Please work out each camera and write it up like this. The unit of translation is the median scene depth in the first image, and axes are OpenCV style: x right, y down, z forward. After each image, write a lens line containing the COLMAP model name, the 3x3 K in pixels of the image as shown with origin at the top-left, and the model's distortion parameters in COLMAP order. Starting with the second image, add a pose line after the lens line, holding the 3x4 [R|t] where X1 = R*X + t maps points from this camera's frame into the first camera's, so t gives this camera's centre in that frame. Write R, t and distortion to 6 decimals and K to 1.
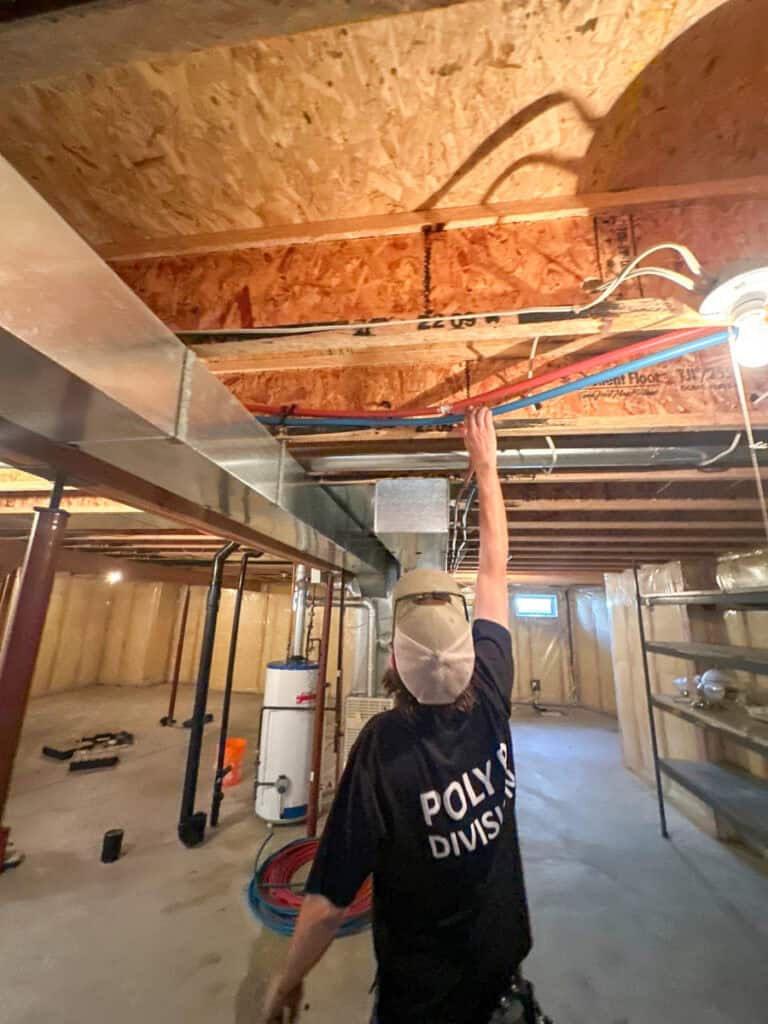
lens RADIAL K [[409.6, 0, 386.5], [0, 409.6, 511.9], [0, 0, 1]] dist [-0.004011, 0.000332]
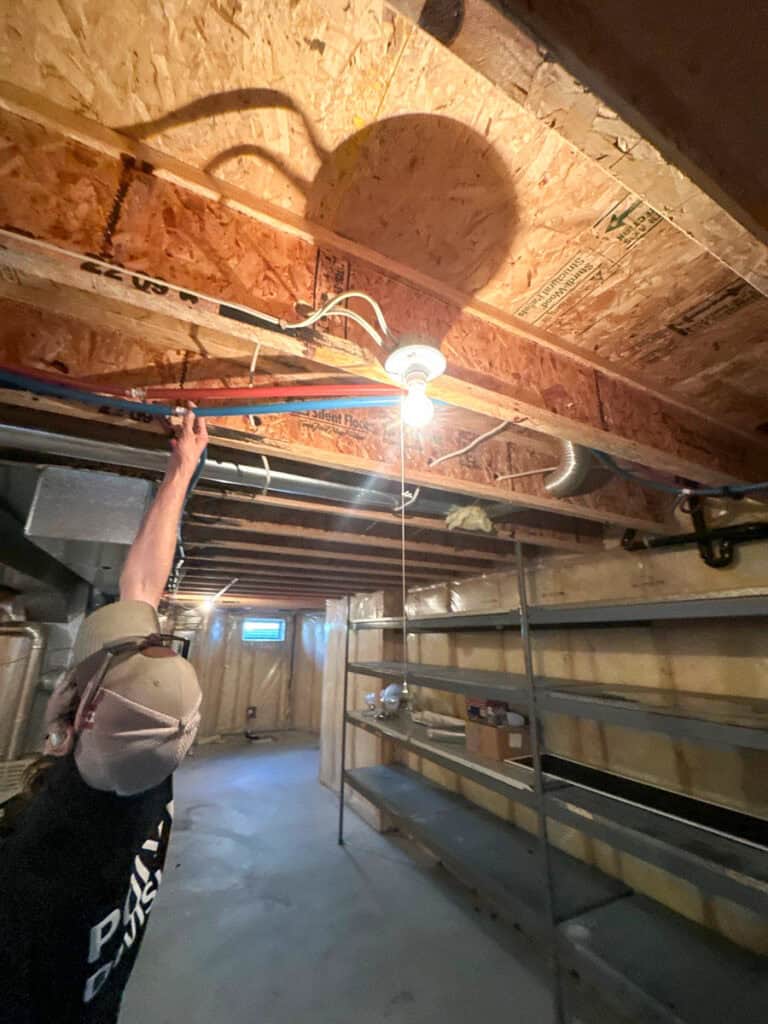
lens RADIAL K [[409.6, 0, 389.6], [0, 409.6, 513.6], [0, 0, 1]] dist [-0.004011, 0.000332]
pose [[0.817616, 0.146770, 0.556743, 0.112112], [-0.118644, 0.989159, -0.086528, -0.001638], [-0.563407, 0.004693, 0.826166, 0.038377]]
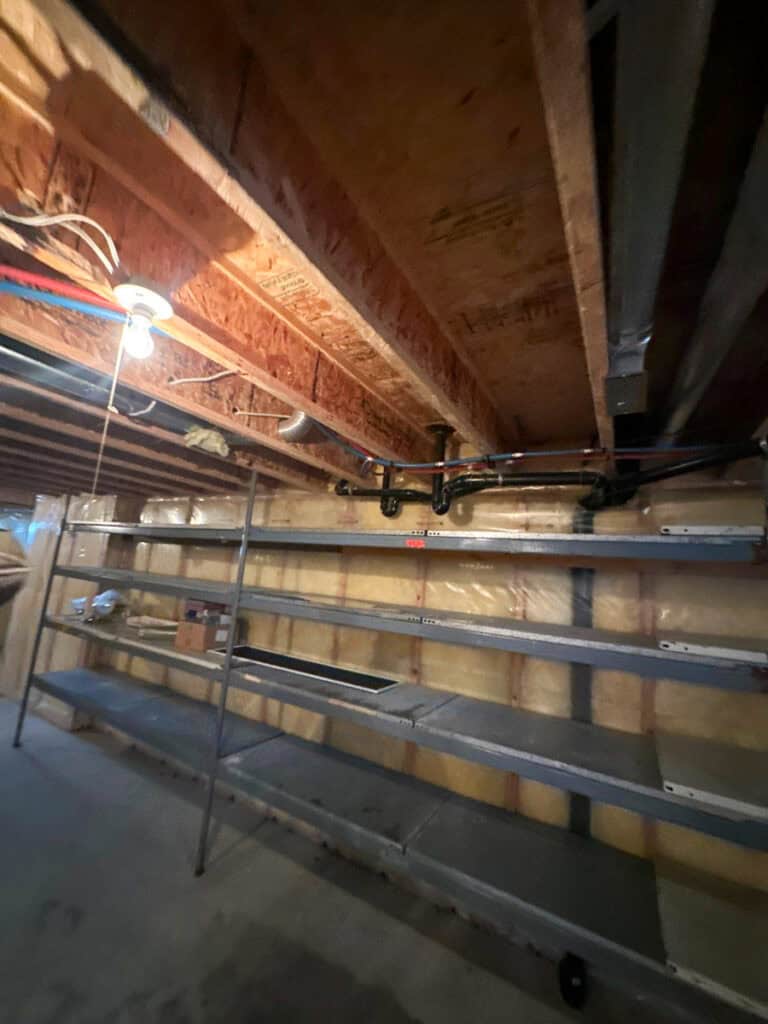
lens RADIAL K [[409.6, 0, 390.5], [0, 409.6, 512.8], [0, 0, 1]] dist [-0.004011, 0.000332]
pose [[0.377936, 0.148297, 0.913878, 0.016150], [-0.289977, 0.956383, -0.035274, -0.021434], [-0.879248, -0.251672, 0.404455, -0.231863]]
